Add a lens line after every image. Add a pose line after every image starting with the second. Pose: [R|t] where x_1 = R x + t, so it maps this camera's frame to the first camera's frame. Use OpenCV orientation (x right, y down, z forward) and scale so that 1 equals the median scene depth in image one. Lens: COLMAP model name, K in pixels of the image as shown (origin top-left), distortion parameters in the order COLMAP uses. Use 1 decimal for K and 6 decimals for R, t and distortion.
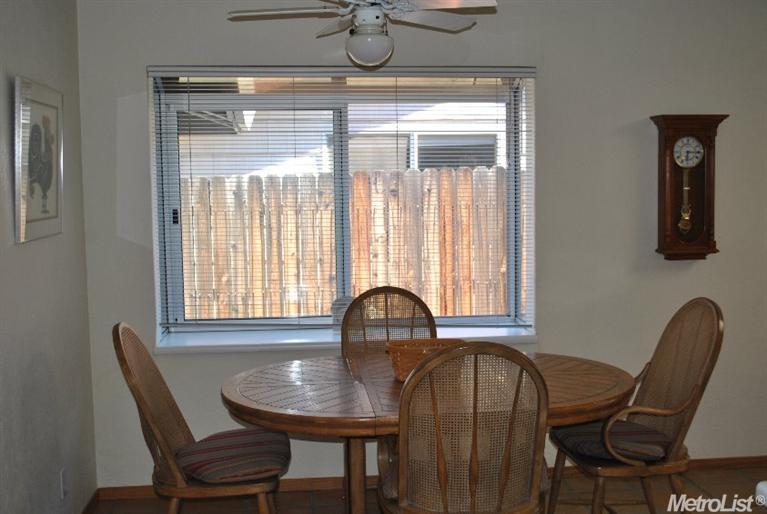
lens RADIAL K [[915.9, 0, 383.4], [0, 915.9, 257.4], [0, 0, 1]] dist [-0.024876, 0.000000]
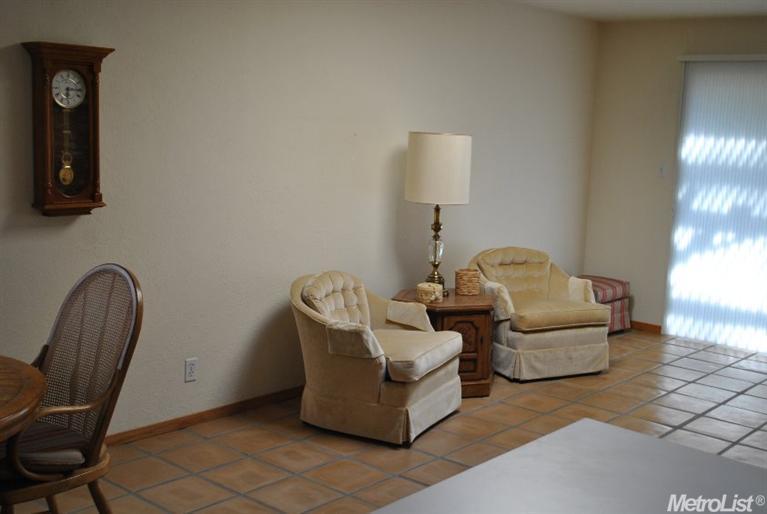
lens RADIAL K [[915.9, 0, 382.6], [0, 915.9, 257.8], [0, 0, 1]] dist [-0.024876, 0.000000]
pose [[0.746526, -0.057294, 0.662884, -0.019919], [0.013073, 0.997356, 0.071480, -0.015676], [-0.665227, -0.044696, 0.745302, 0.165627]]
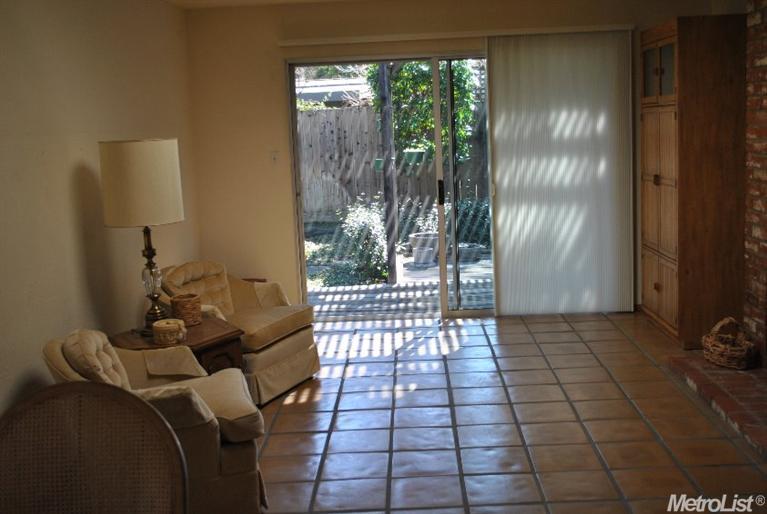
lens RADIAL K [[915.9, 0, 382.2], [0, 915.9, 256.4], [0, 0, 1]] dist [-0.024876, 0.000000]
pose [[0.160611, -0.148307, 0.975812, -0.061458], [0.139562, 0.982126, 0.126296, -0.036380], [-0.977101, 0.115902, 0.178438, 0.386532]]
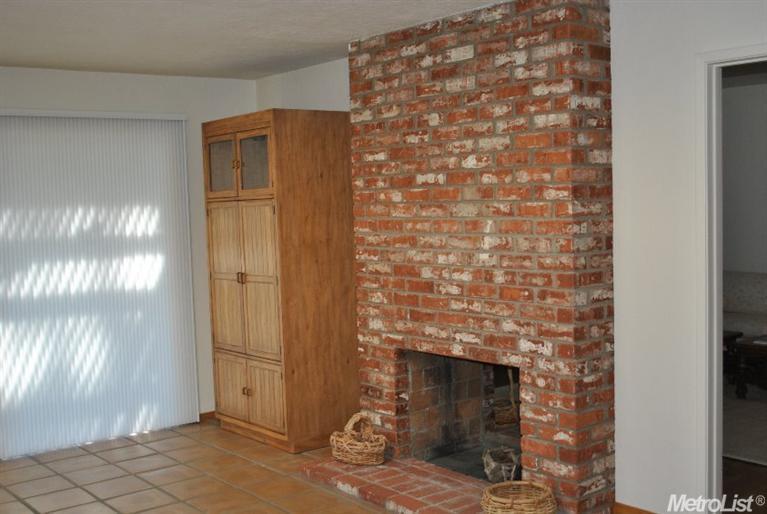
lens RADIAL K [[915.9, 0, 383.3], [0, 915.9, 259.6], [0, 0, 1]] dist [-0.024876, 0.000000]
pose [[-0.510469, -0.034436, 0.859206, 0.037463], [0.119867, 0.986592, 0.110757, -0.049488], [-0.851500, 0.159529, -0.499497, 0.531775]]
